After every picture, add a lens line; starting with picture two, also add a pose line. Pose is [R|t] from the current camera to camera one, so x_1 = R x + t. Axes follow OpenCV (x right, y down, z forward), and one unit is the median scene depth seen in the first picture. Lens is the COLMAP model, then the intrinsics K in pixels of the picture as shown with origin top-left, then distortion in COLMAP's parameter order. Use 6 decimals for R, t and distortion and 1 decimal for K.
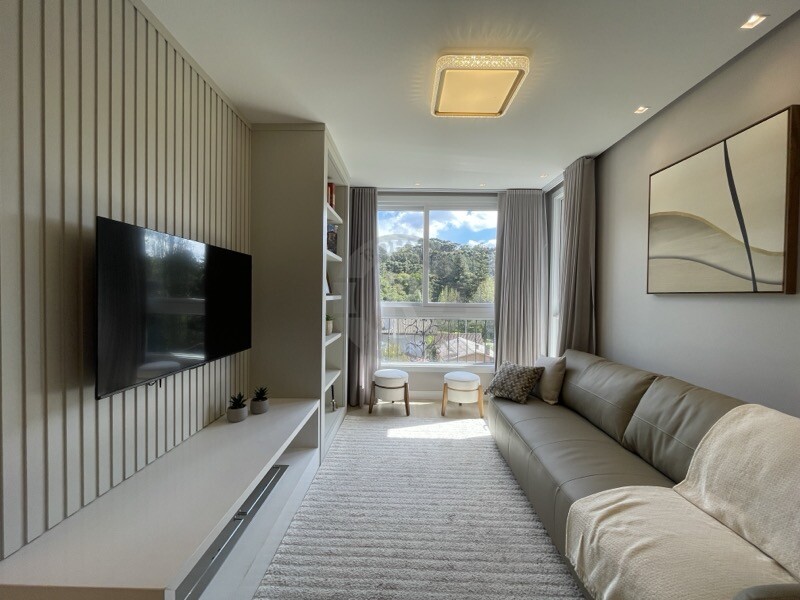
lens RADIAL K [[322.3, 0, 400.0], [0, 322.3, 300.0], [0, 0, 1]] dist [-0.001586, -0.000236]
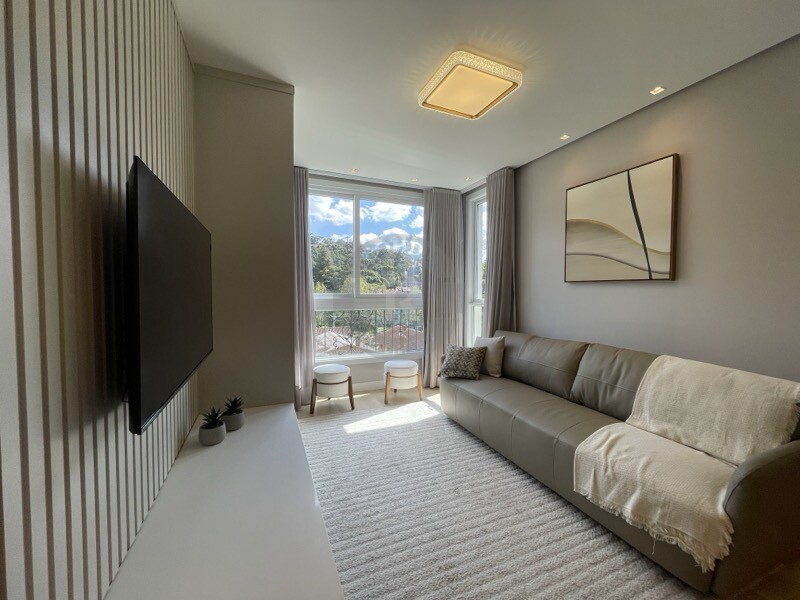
lens RADIAL K [[322.3, 0, 400.0], [0, 322.3, 300.0], [0, 0, 1]] dist [-0.001586, -0.000236]
pose [[0.915156, -0.023475, 0.402416, -0.378060], [0.015481, 0.999613, 0.023108, 0.012524], [-0.402803, -0.014918, 0.915165, 0.093093]]
